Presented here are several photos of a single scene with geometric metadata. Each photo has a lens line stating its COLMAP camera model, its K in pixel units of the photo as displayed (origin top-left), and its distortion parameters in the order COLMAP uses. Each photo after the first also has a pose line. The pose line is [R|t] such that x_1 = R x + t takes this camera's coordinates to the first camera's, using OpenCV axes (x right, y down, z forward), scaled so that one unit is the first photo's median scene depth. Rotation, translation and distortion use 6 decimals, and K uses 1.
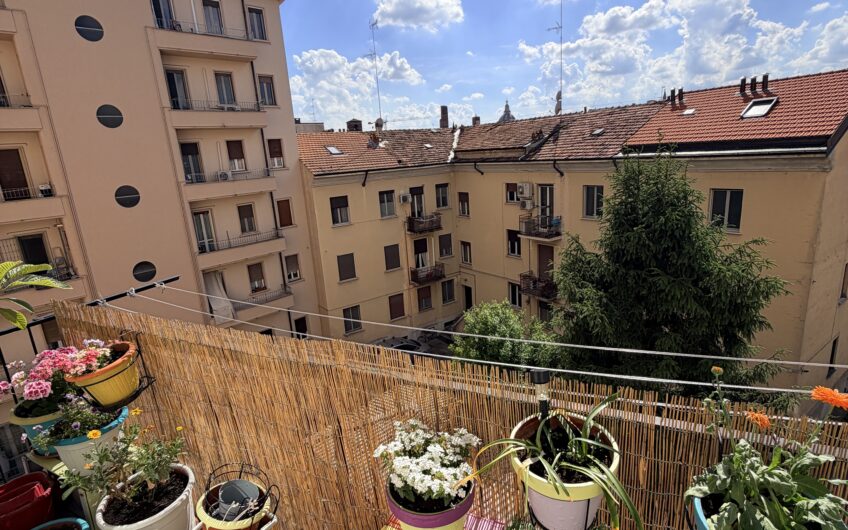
lens RADIAL K [[449.4, 0, 424.9], [0, 449.4, 265.2], [0, 0, 1]] dist [0.002626, -0.001767]
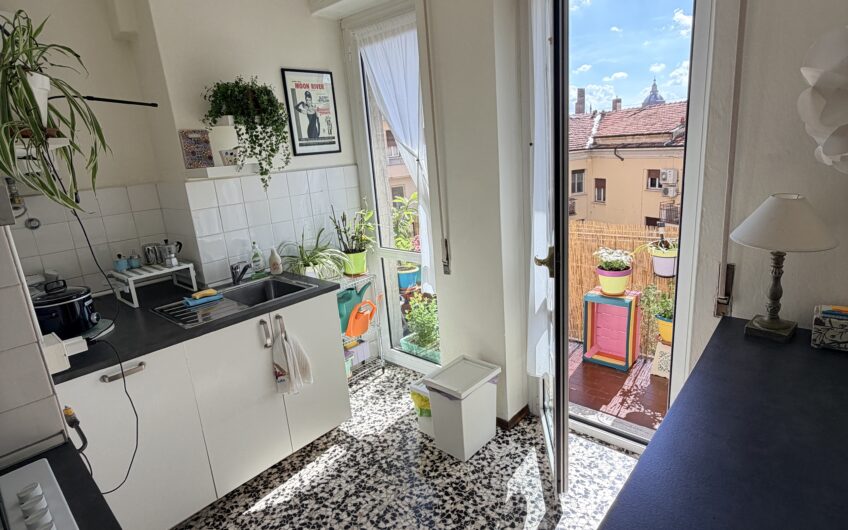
lens RADIAL K [[449.4, 0, 422.0], [0, 449.4, 265.0], [0, 0, 1]] dist [0.002626, -0.001767]
pose [[0.961155, 0.065105, -0.268220, -0.015249], [-0.057689, 0.997705, 0.035446, 0.017927], [0.269912, -0.018595, 0.962705, -0.076255]]
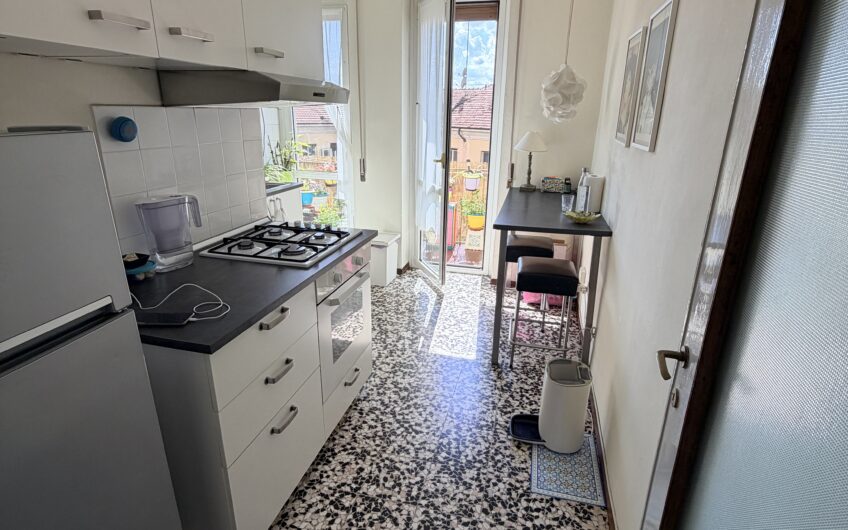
lens RADIAL K [[449.4, 0, 425.2], [0, 449.4, 265.2], [0, 0, 1]] dist [0.002626, -0.001767]
pose [[0.975153, 0.017102, 0.220872, -0.043172], [-0.033666, 0.996876, 0.071445, 0.036578], [-0.218960, -0.077106, 0.972683, -0.129216]]
